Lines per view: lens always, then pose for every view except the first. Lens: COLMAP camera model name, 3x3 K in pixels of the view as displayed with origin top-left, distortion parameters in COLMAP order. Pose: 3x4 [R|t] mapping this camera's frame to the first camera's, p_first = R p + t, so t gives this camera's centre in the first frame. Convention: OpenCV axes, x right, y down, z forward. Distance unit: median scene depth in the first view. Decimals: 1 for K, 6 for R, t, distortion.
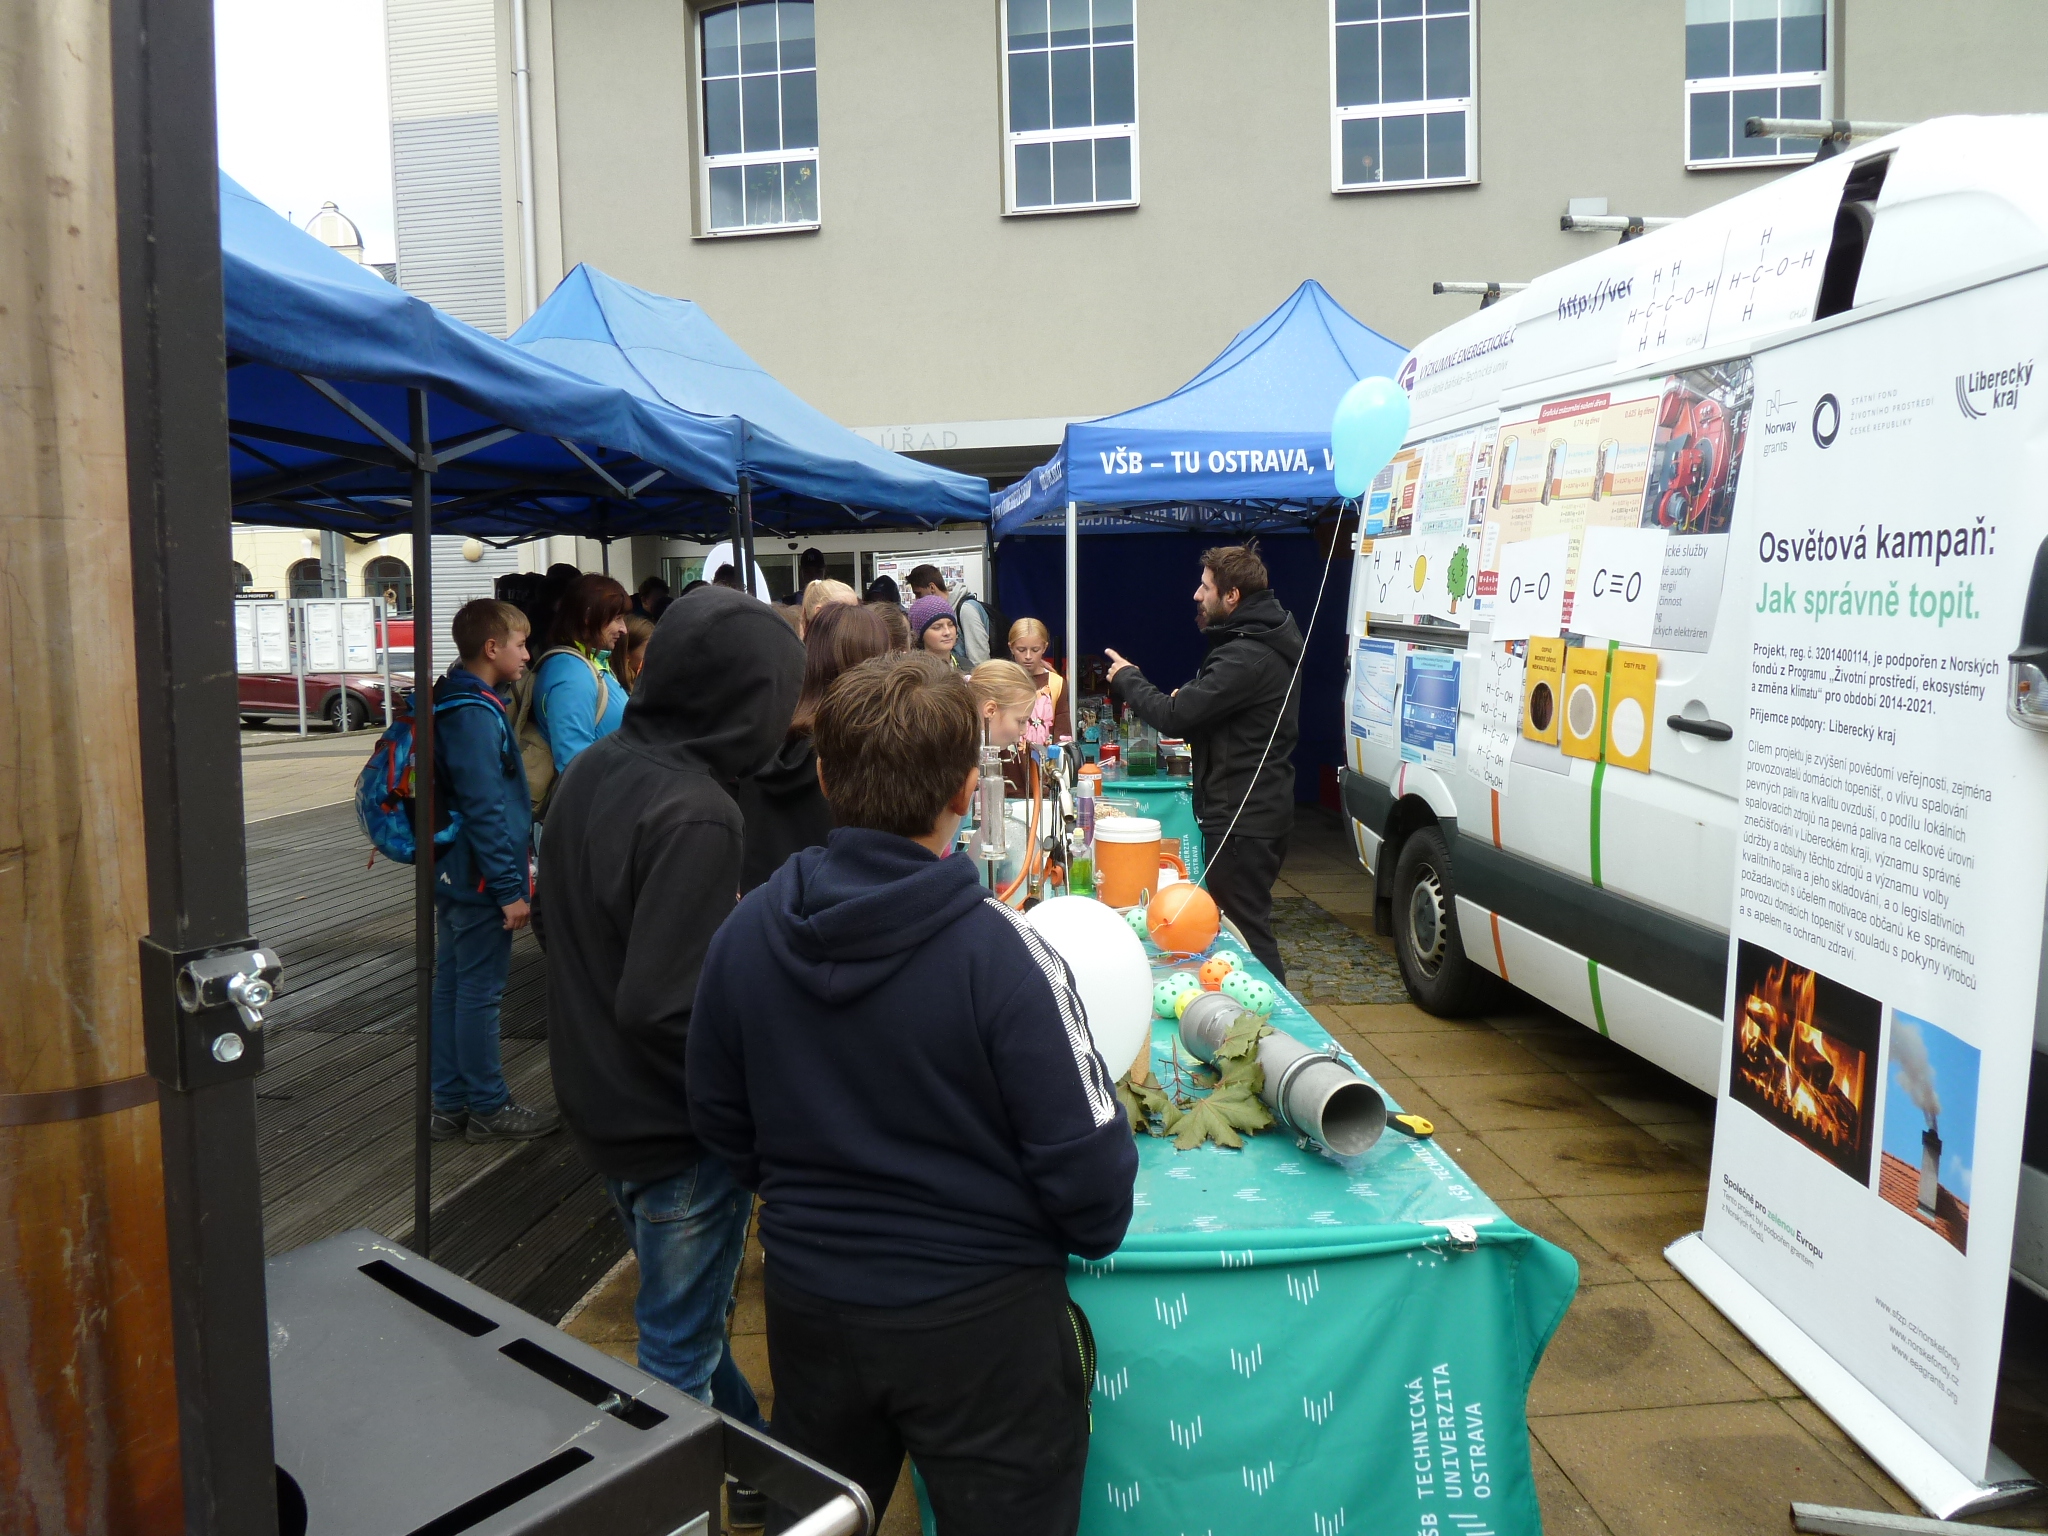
lens RADIAL K [[1546.9, 0, 1029.0], [0, 1546.9, 709.6], [0, 0, 1]] dist [-0.077661, 0.068911]
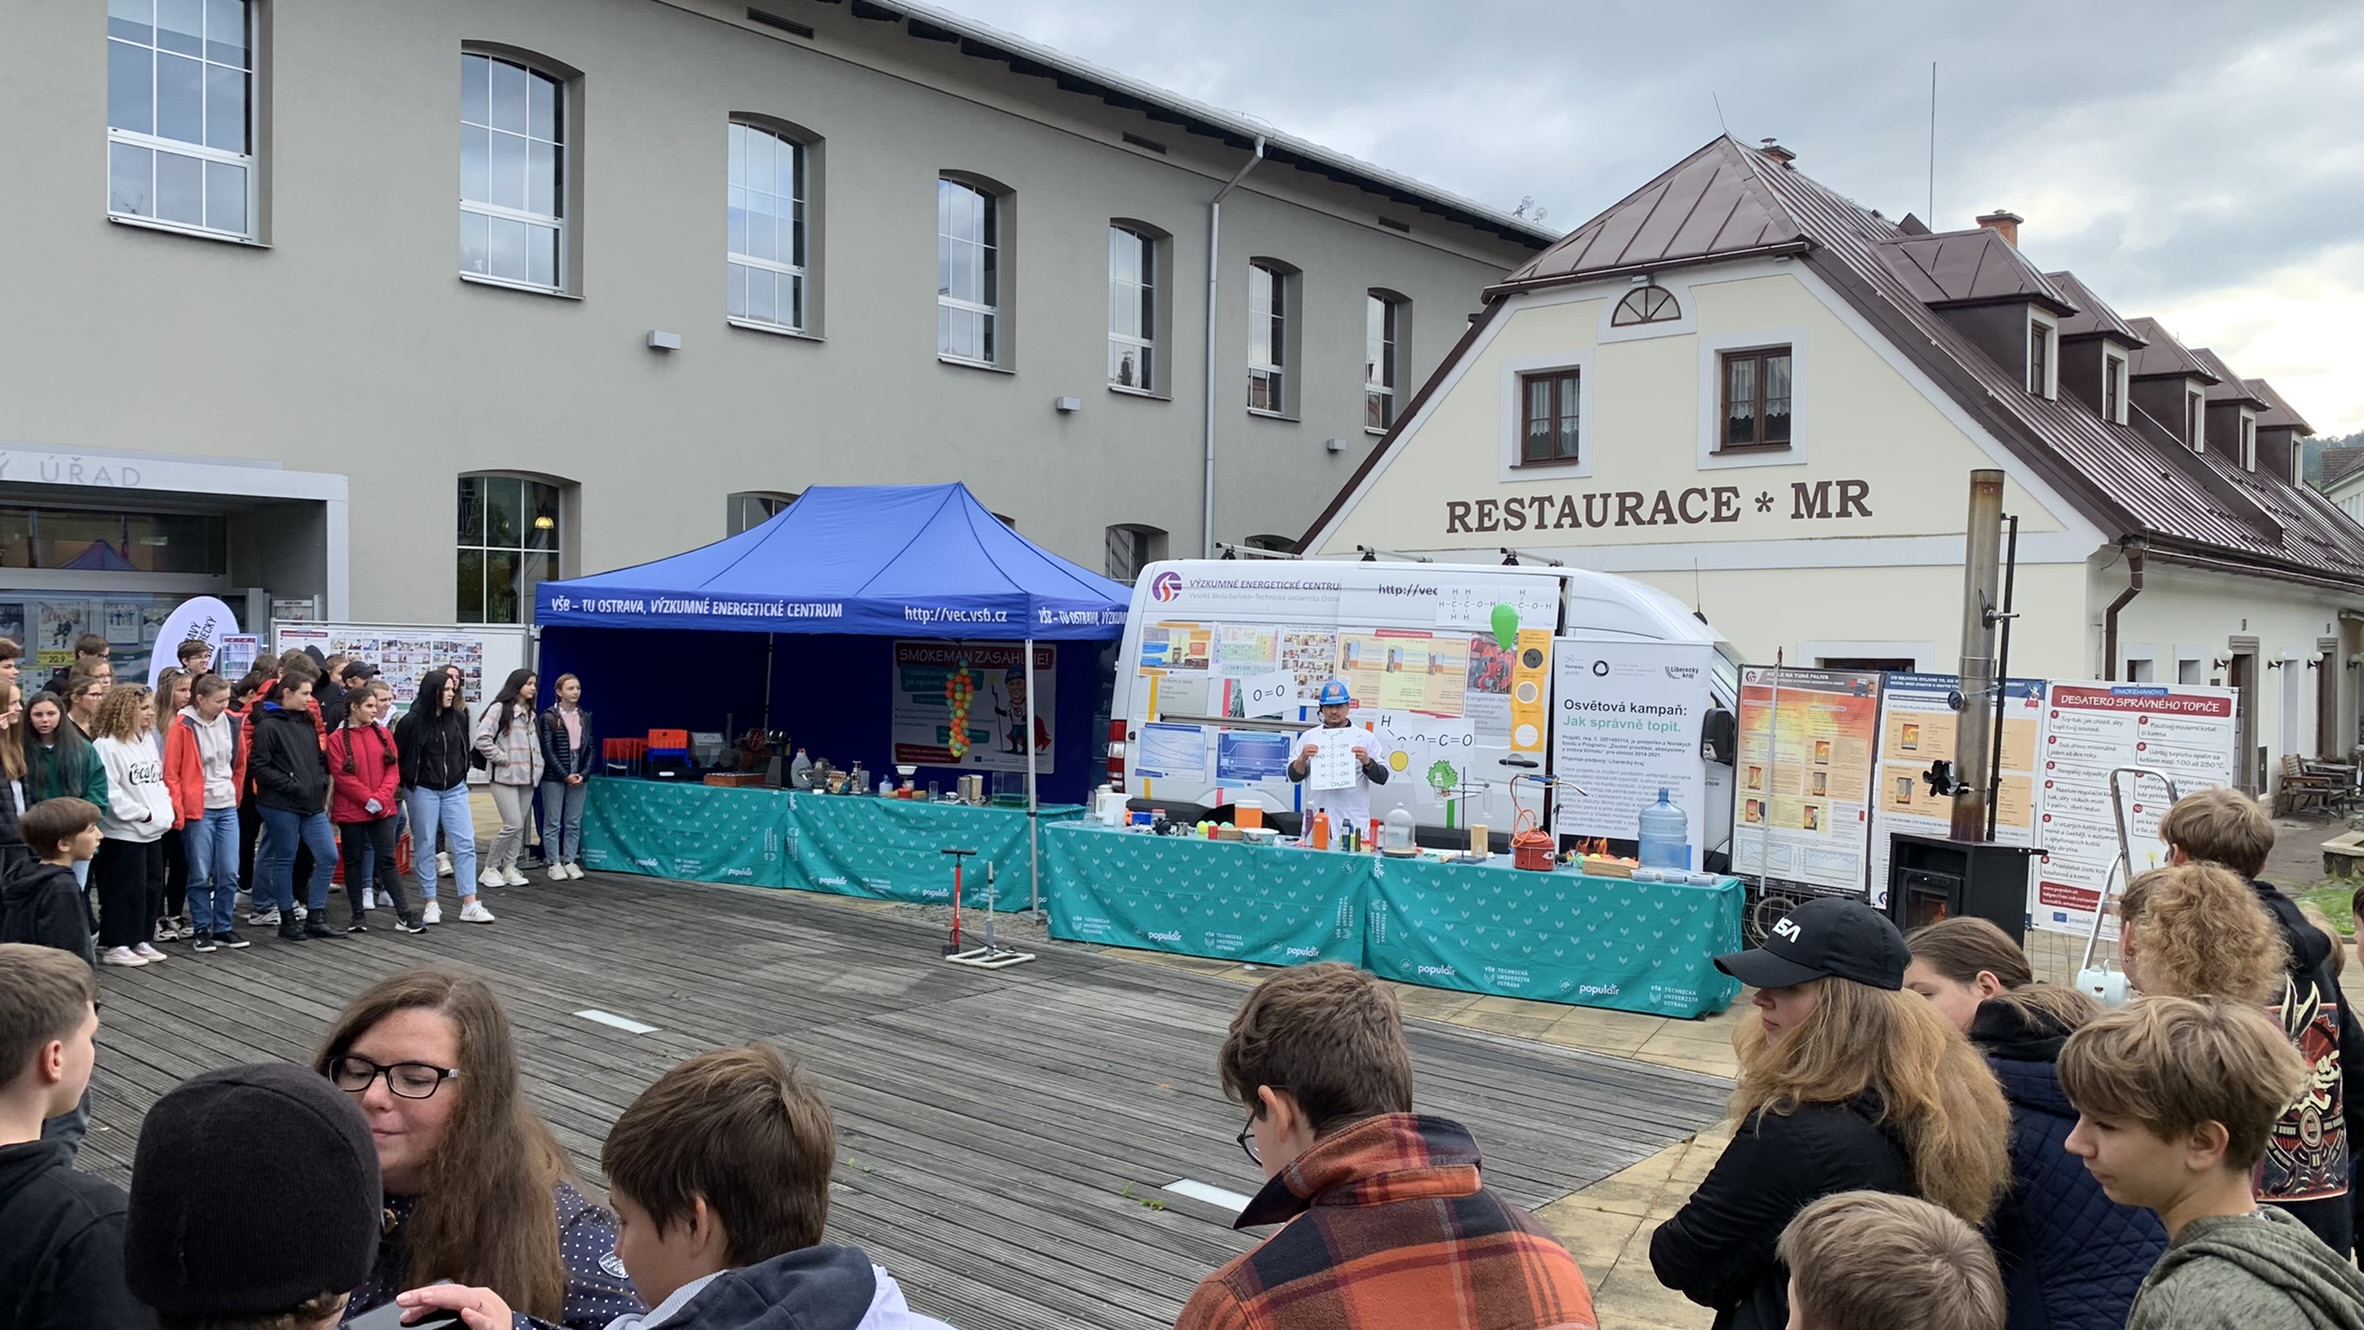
lens RADIAL K [[1753.7, 0, 1167.4], [0, 1753.7, 637.4], [0, 0, 1]] dist [0.109038, -0.223732]
pose [[0.495993, 0.029741, 0.867817, -2.219965], [0.027217, 0.998390, -0.049771, -0.059821], [-0.867900, 0.048305, 0.494385, -0.064446]]
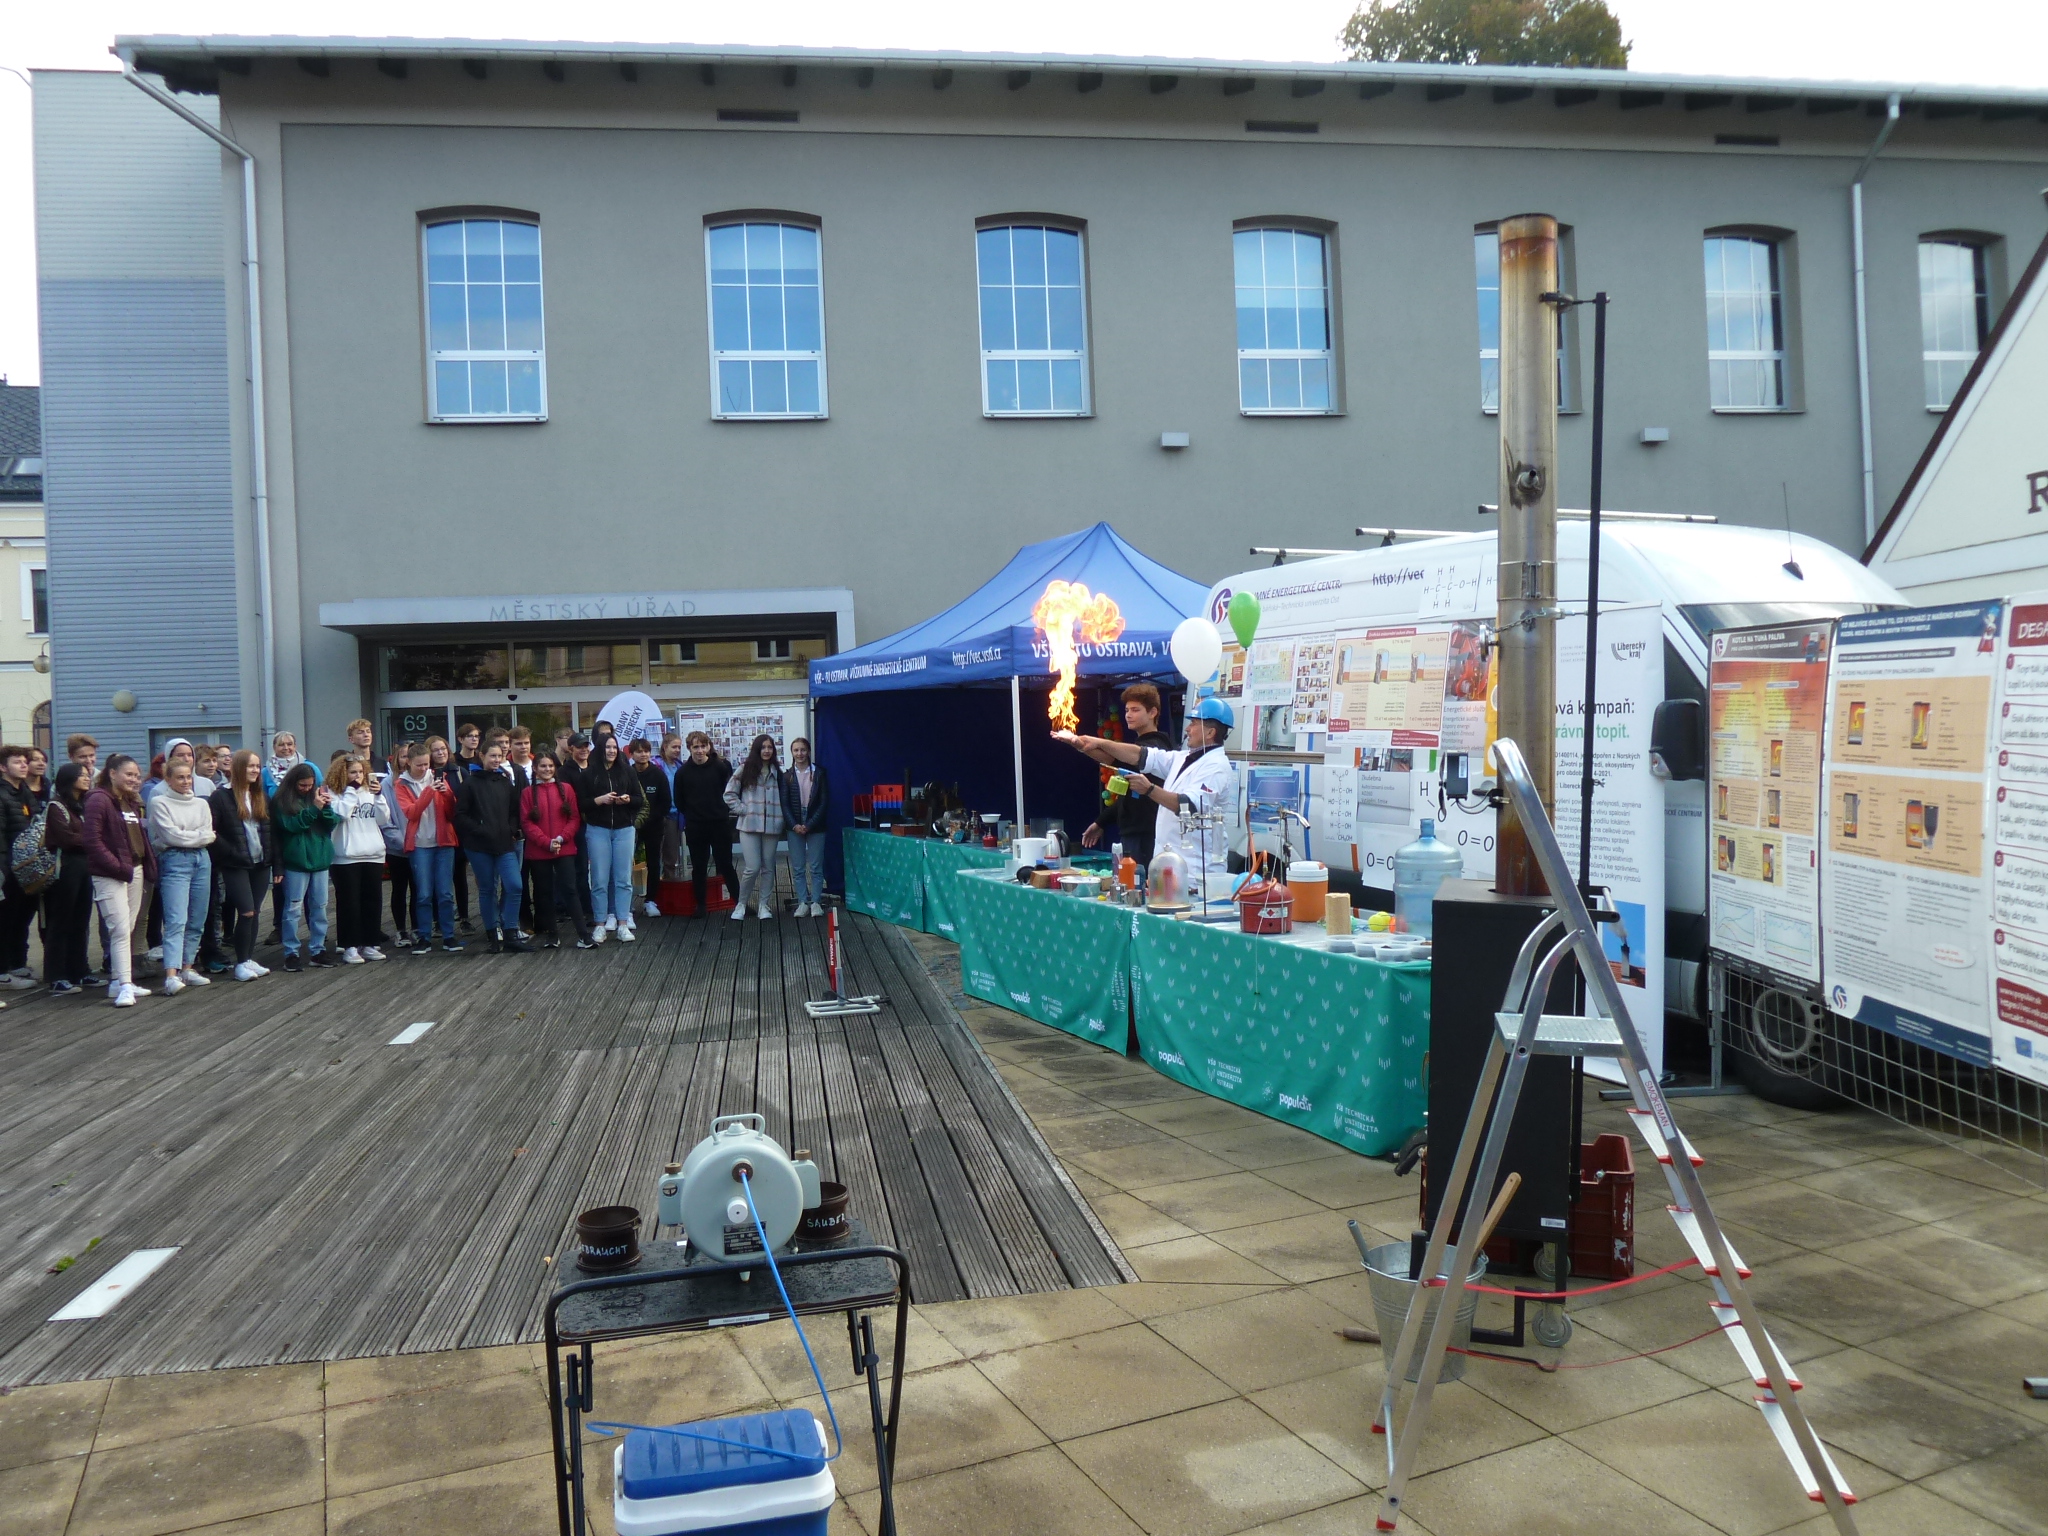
lens RADIAL K [[1546.9, 0, 1029.0], [0, 1546.9, 709.6], [0, 0, 1]] dist [-0.077661, 0.068911]
pose [[0.941713, -0.007202, 0.336339, -0.705221], [0.038829, 0.995416, -0.087401, 0.048409], [-0.334168, 0.095366, 0.937677, -0.638671]]
